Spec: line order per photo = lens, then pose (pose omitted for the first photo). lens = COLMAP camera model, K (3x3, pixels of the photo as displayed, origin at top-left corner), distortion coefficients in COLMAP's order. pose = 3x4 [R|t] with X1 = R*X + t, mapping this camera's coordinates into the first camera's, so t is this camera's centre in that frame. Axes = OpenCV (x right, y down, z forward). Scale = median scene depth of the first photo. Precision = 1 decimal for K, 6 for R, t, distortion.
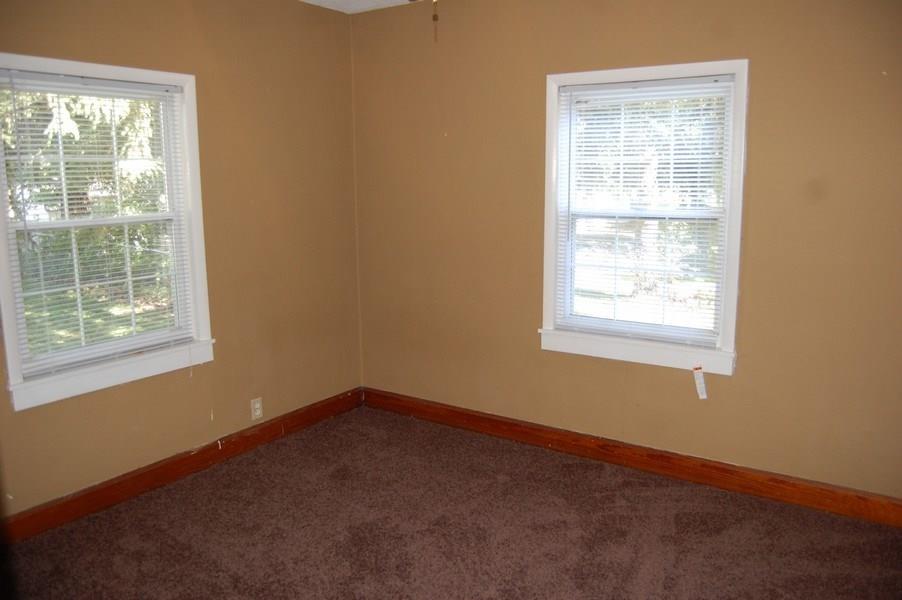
lens RADIAL K [[705.9, 0, 451.0], [0, 705.9, 300.0], [0, 0, 1]] dist [-0.068740, 0.006868]
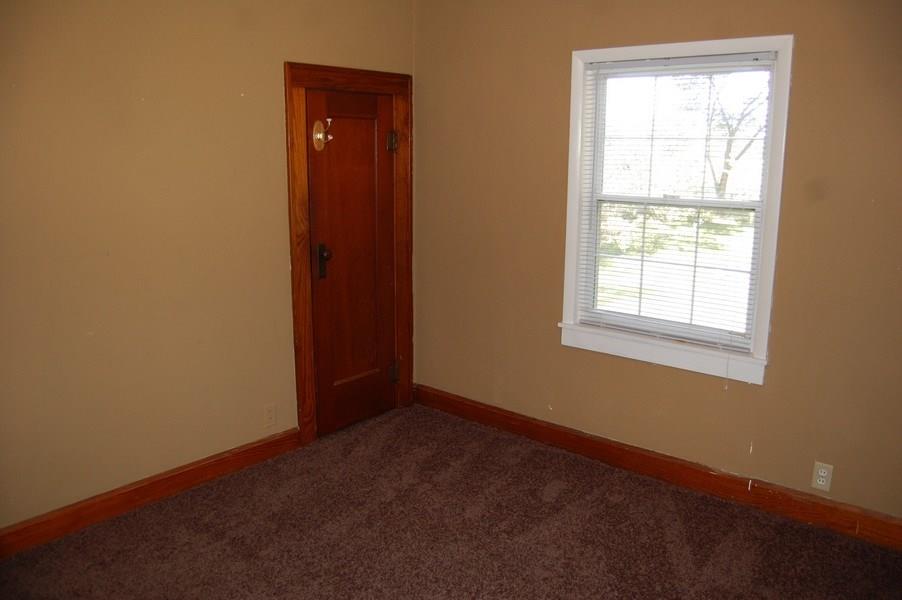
lens RADIAL K [[705.9, 0, 451.0], [0, 705.9, 300.0], [0, 0, 1]] dist [-0.068740, 0.006868]
pose [[-0.089876, 0.209370, -0.973697, 0.514654], [-0.182979, 0.957541, 0.222785, -0.137207], [0.979000, 0.198189, -0.047749, 0.726248]]
